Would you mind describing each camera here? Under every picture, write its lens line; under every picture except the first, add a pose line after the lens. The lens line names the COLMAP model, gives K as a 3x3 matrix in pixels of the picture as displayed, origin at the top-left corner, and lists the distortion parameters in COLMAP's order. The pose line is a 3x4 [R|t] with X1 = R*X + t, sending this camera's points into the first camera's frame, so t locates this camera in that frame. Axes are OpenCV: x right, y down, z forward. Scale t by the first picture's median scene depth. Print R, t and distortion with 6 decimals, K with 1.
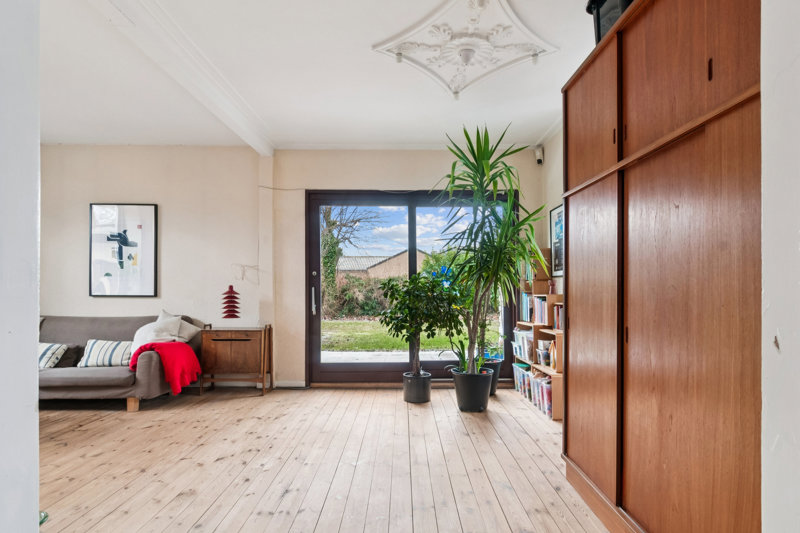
lens RADIAL K [[415.4, 0, 401.0], [0, 415.4, 292.6], [0, 0, 1]] dist [0.001061, 0.000491]
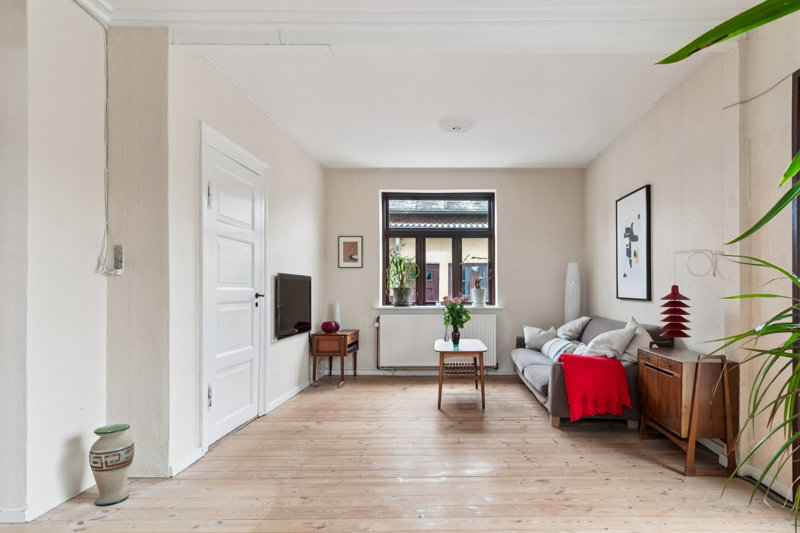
lens RADIAL K [[415.4, 0, 401.0], [0, 415.4, 292.6], [0, 0, 1]] dist [0.001061, 0.000491]
pose [[0.004333, 0.000787, -0.999990, 0.232971], [0.000680, 0.999999, 0.000790, -0.007019], [0.999990, -0.000684, 0.004333, 0.575131]]
